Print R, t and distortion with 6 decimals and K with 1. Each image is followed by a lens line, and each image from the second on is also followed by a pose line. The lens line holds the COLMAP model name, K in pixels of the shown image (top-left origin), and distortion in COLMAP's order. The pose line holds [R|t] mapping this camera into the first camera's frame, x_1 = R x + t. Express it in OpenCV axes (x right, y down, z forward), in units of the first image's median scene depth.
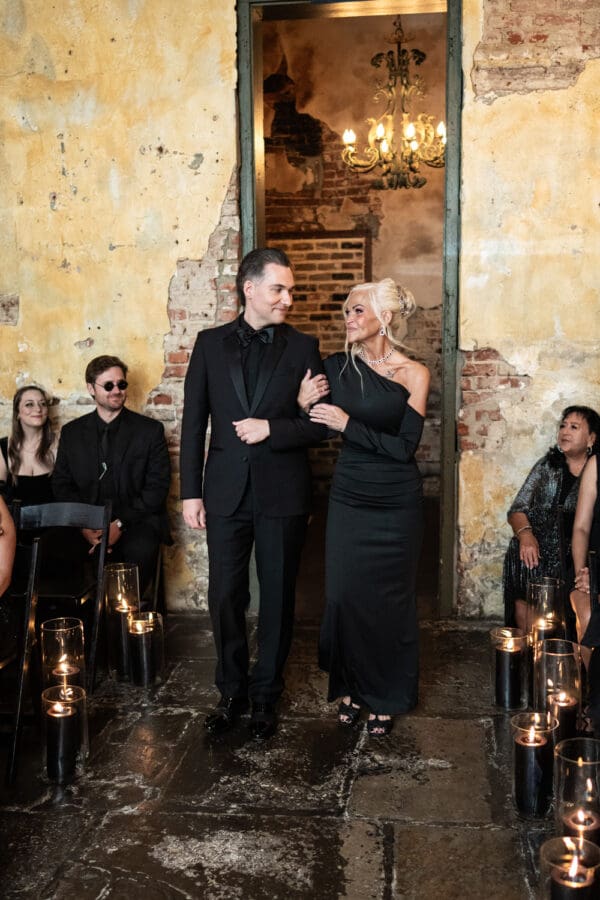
lens RADIAL K [[1018.6, 0, 300.0], [0, 1018.6, 450.0], [0, 0, 1]] dist [-0.010858, -0.000132]
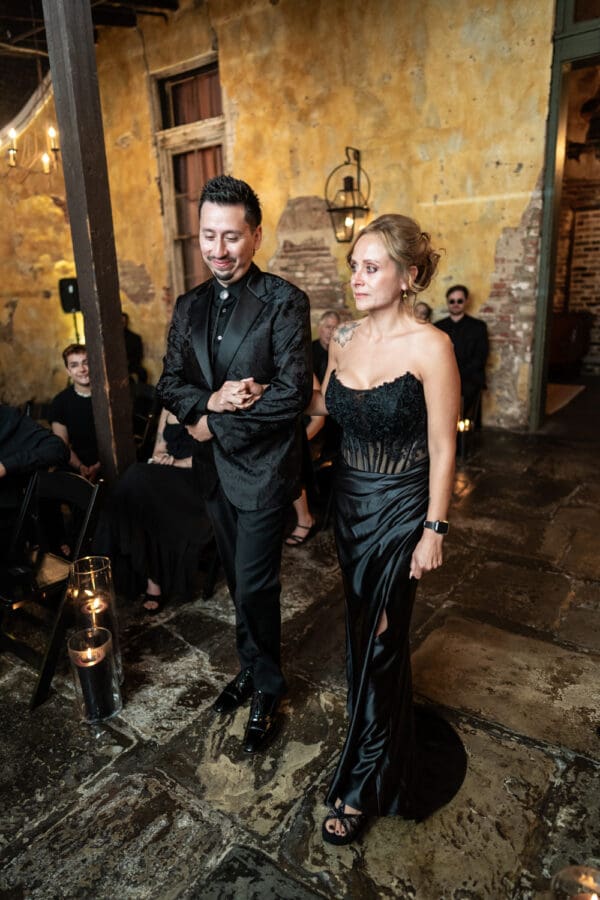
lens RADIAL K [[603.3, 0, 300.0], [0, 603.3, 450.0], [0, 0, 1]] dist [0.003991, 0.002501]
pose [[0.890077, 0.101200, -0.444433, 0.072164], [-0.029872, 0.985896, 0.164670, 0.030585], [0.454830, -0.133293, 0.880547, -0.136326]]
